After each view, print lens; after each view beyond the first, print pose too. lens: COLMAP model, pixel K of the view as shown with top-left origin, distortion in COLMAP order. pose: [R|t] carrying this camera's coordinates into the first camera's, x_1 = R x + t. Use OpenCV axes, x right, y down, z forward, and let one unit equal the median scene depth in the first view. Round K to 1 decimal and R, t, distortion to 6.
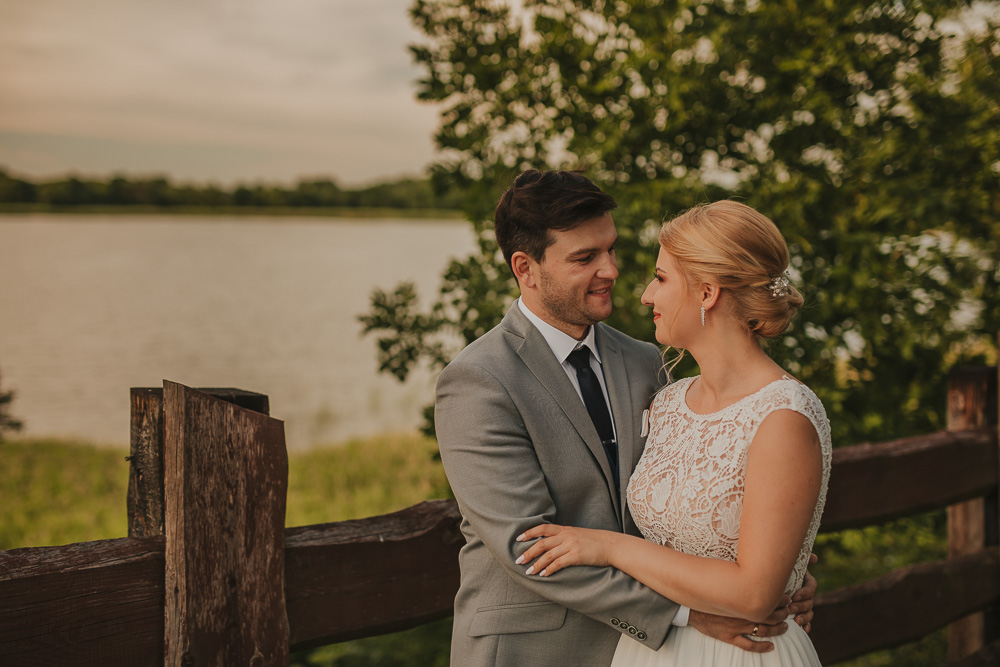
lens RADIAL K [[1337.1, 0, 463.3], [0, 1337.1, 333.6], [0, 0, 1]] dist [-0.000751, -0.053051]
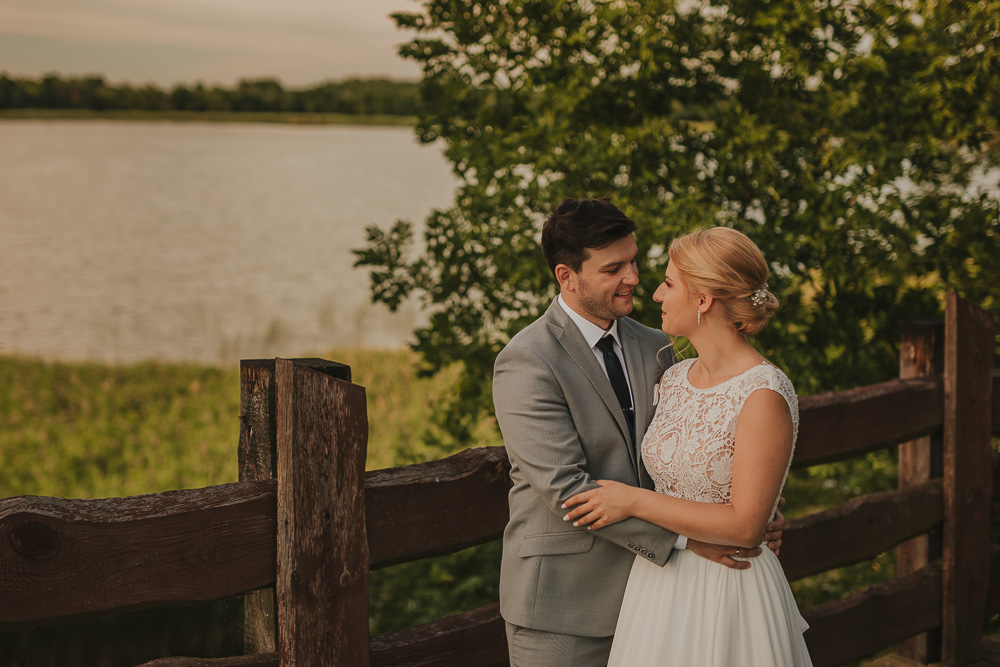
lens RADIAL K [[1375.0, 0, 500.4], [0, 1375.0, 295.3], [0, 0, 1]] dist [-0.027280, 0.005684]
pose [[0.998743, 0.005428, 0.049837, -0.077942], [-0.007159, 0.999375, 0.034623, -0.070693], [-0.049618, -0.034937, 0.998157, -0.305874]]
